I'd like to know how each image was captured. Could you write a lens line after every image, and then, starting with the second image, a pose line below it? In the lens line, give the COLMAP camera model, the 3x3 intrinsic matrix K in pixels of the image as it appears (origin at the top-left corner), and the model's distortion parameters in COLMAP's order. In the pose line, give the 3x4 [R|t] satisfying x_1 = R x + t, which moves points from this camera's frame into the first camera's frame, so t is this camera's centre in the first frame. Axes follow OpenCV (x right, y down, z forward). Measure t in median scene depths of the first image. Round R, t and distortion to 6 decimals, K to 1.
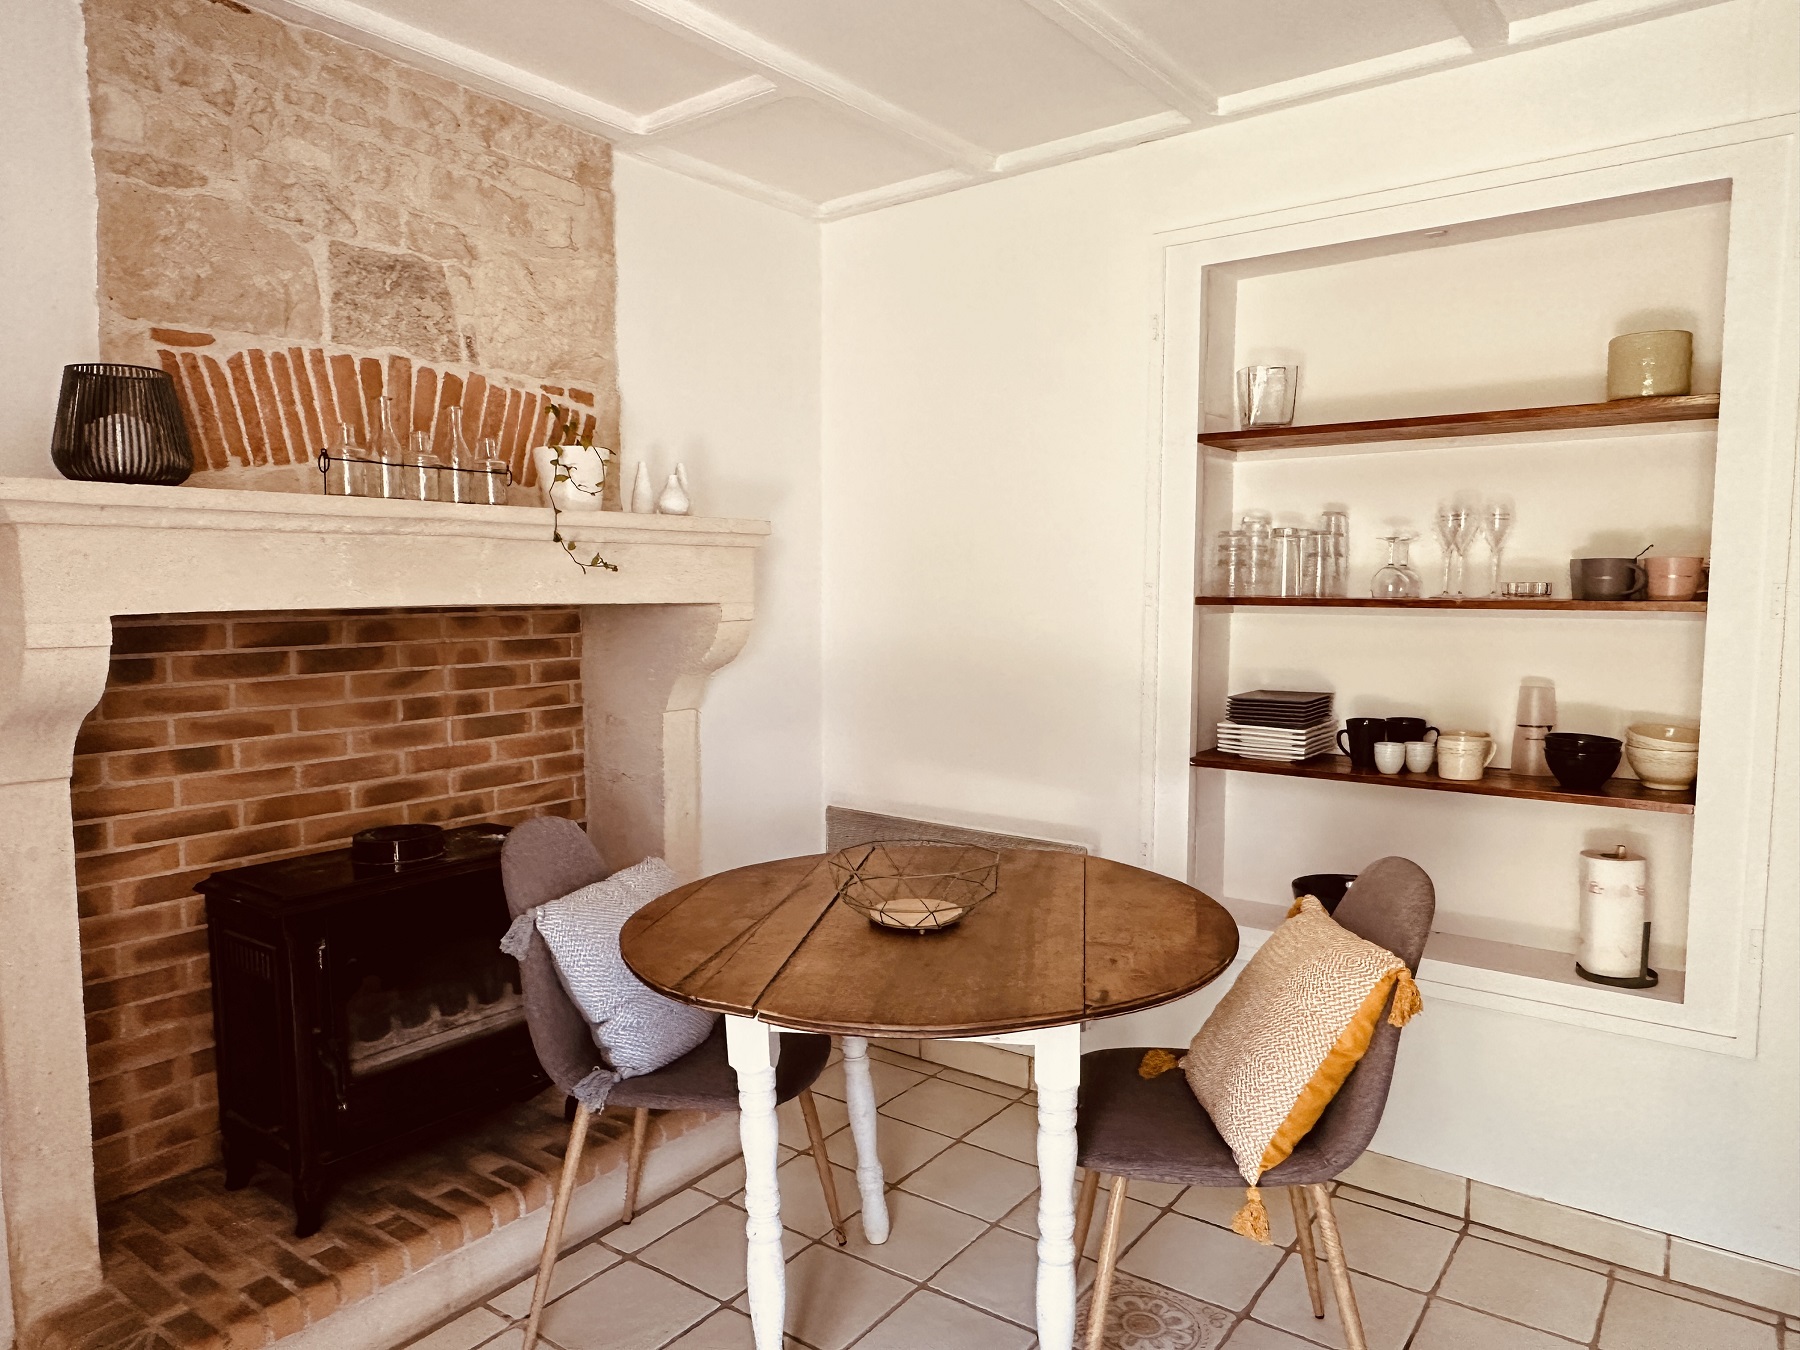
lens RADIAL K [[1205.2, 0, 901.0], [0, 1205.2, 691.0], [0, 0, 1]] dist [-0.004991, 0.004252]
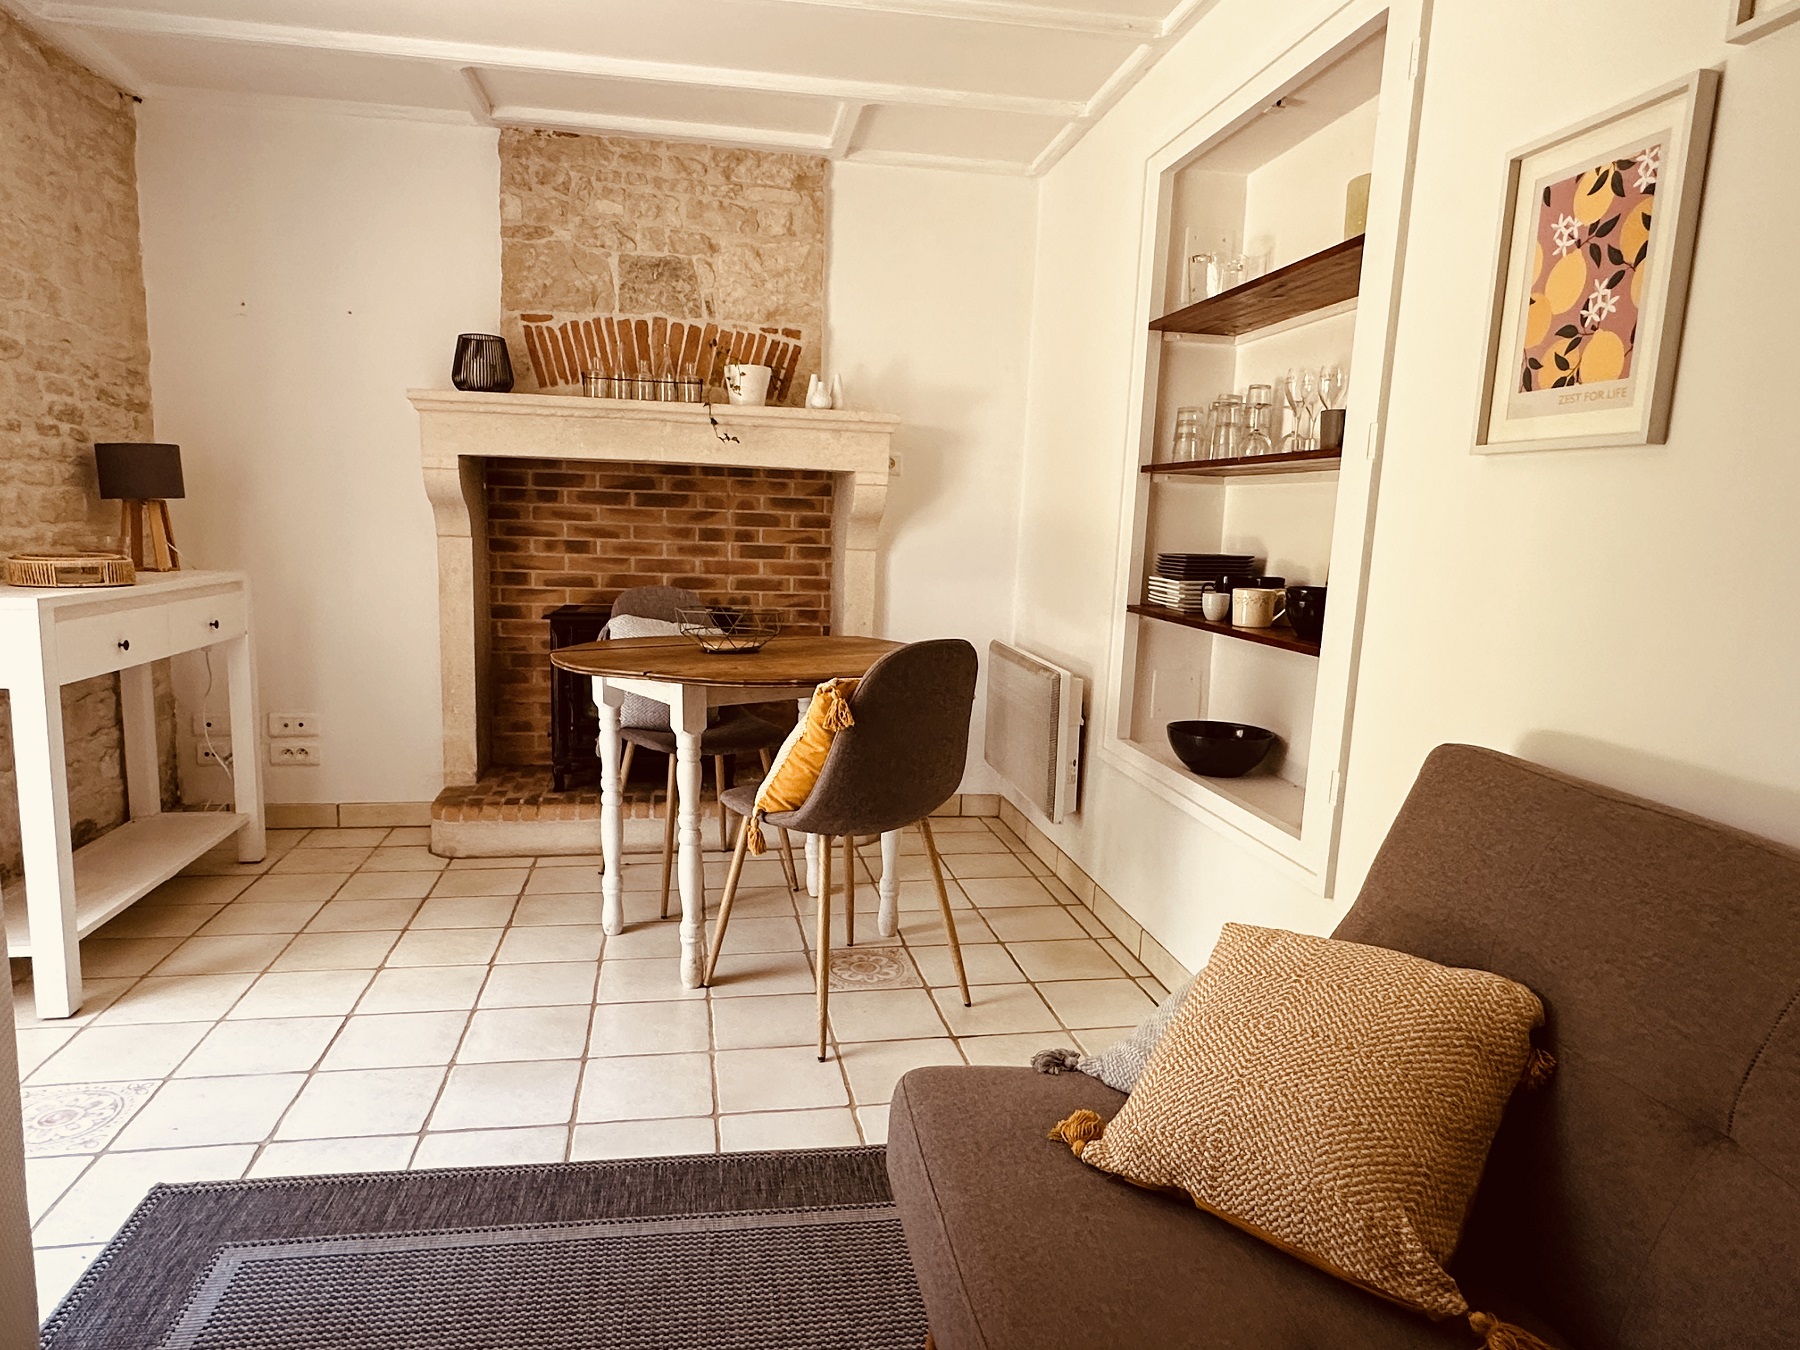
lens RADIAL K [[1120.0, 0, 889.4], [0, 1120.0, 692.8], [0, 0, 1]] dist [-0.001781, -0.000974]
pose [[0.728057, 0.133292, -0.672433, 0.947066], [-0.097454, 0.991077, 0.090939, 0.074433], [0.678554, -0.000677, 0.734551, 0.047480]]
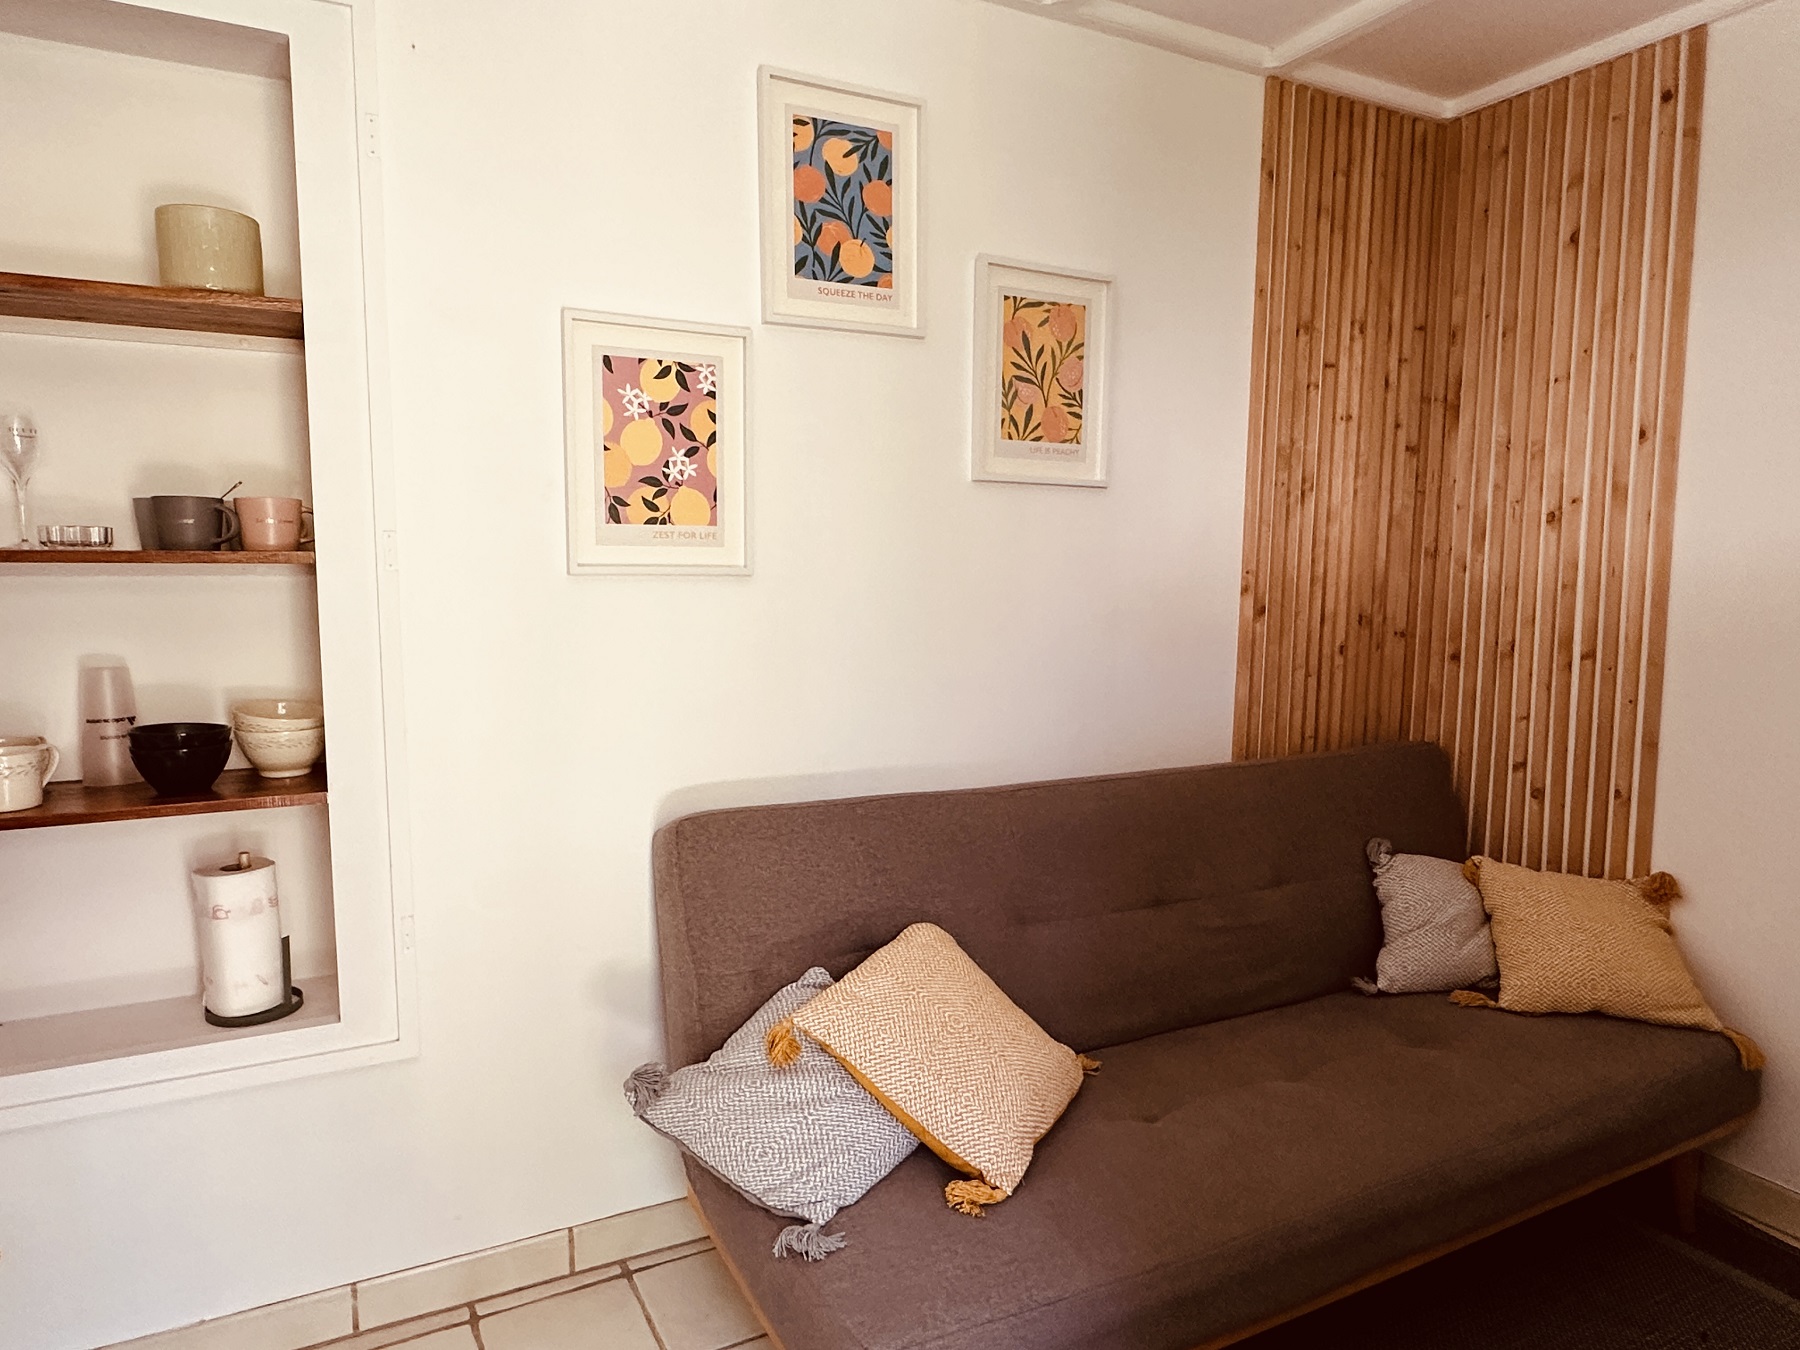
lens RADIAL K [[1120.0, 0, 889.4], [0, 1120.0, 692.8], [0, 0, 1]] dist [-0.001781, -0.000974]
pose [[0.430609, -0.102029, 0.896753, 0.117686], [0.074143, 0.994230, 0.077517, -0.006097], [-0.899488, 0.033109, 0.435689, 0.272367]]
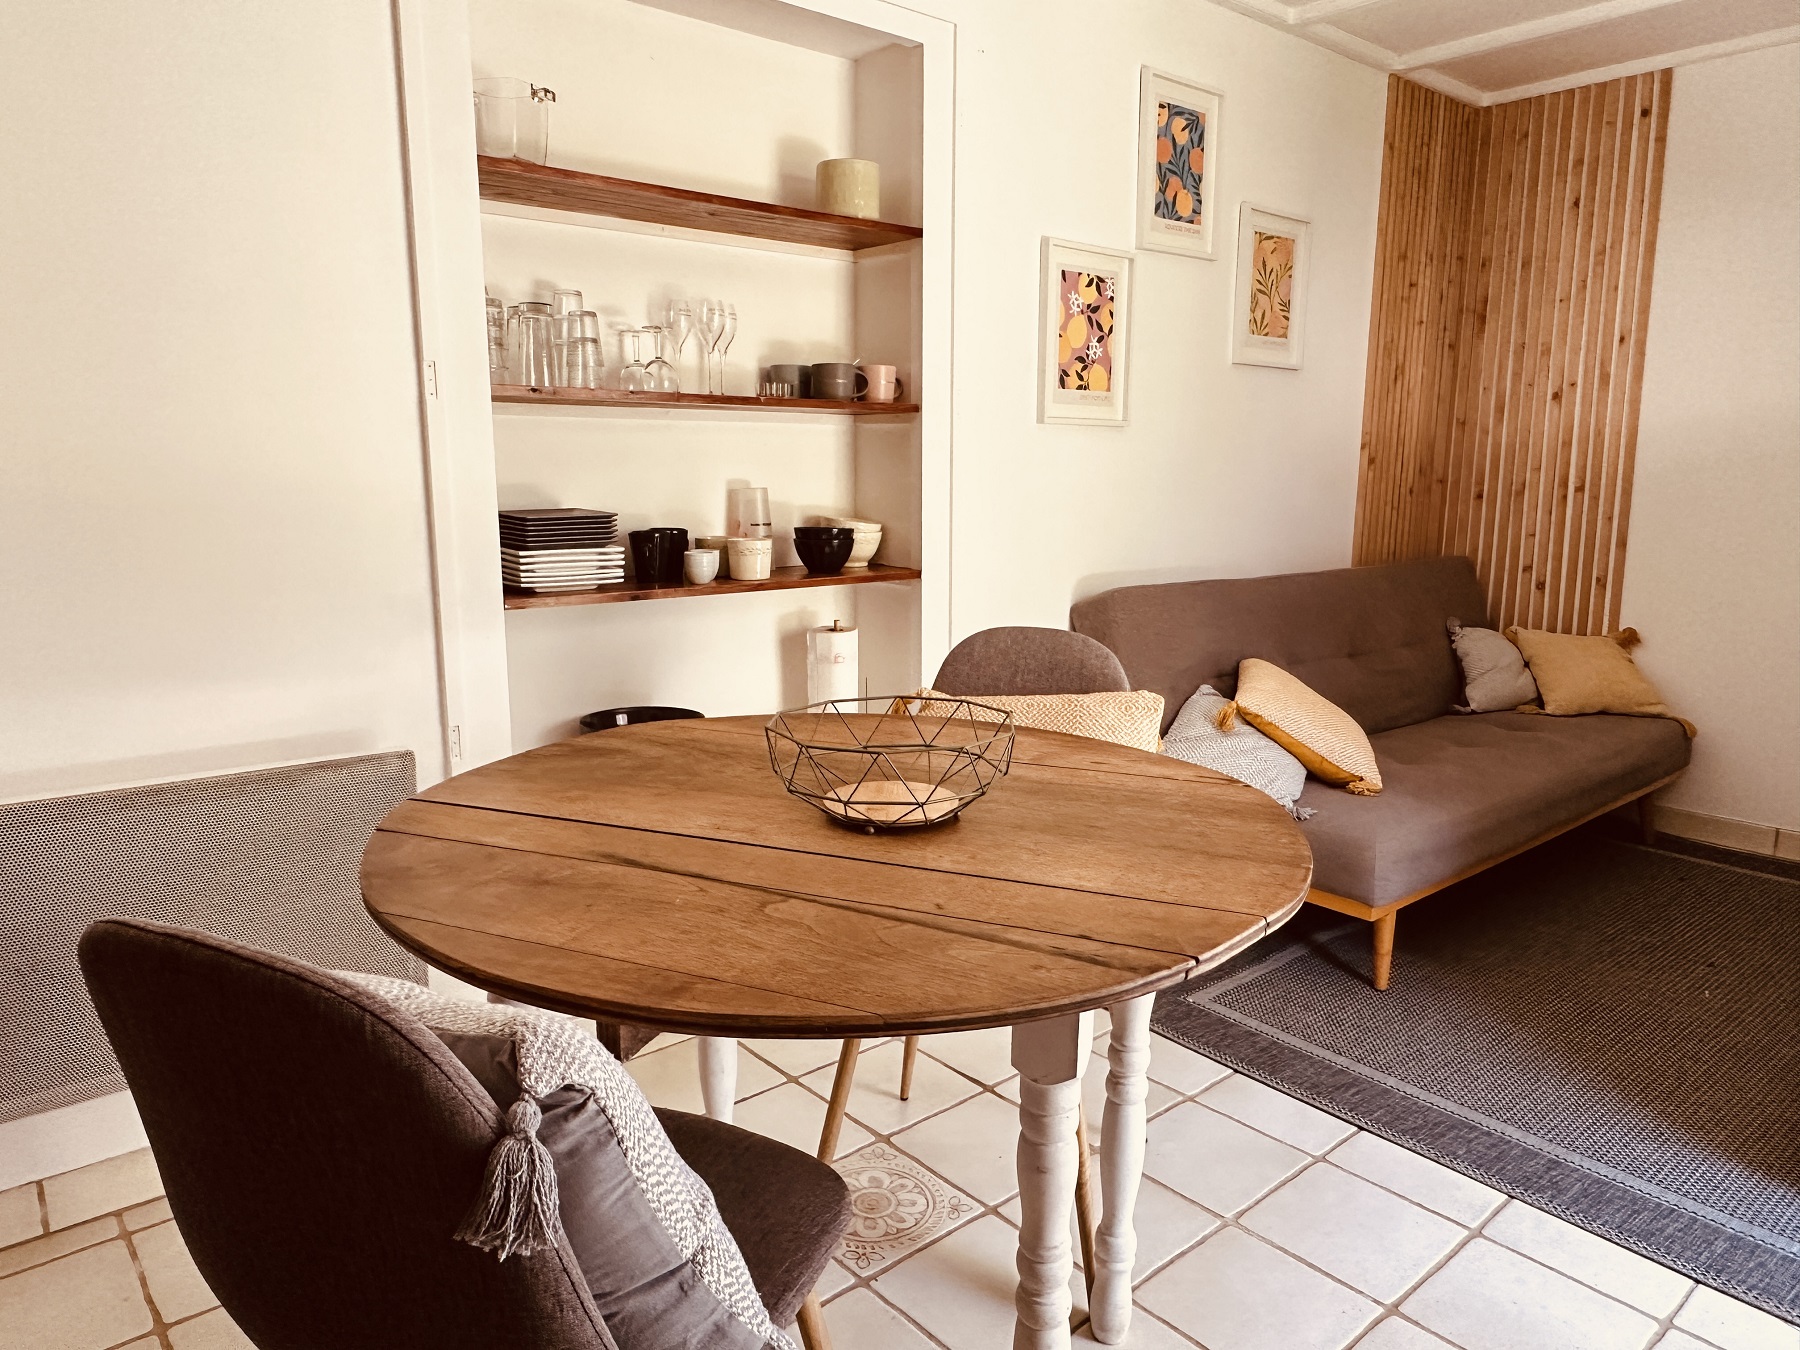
lens RADIAL K [[1205.2, 0, 901.0], [0, 1205.2, 691.0], [0, 0, 1]] dist [-0.004991, 0.004252]
pose [[0.217452, -0.181554, 0.959037, -0.514372], [0.081181, 0.982509, 0.167591, 0.005774], [-0.972689, 0.041413, 0.228387, 0.678078]]
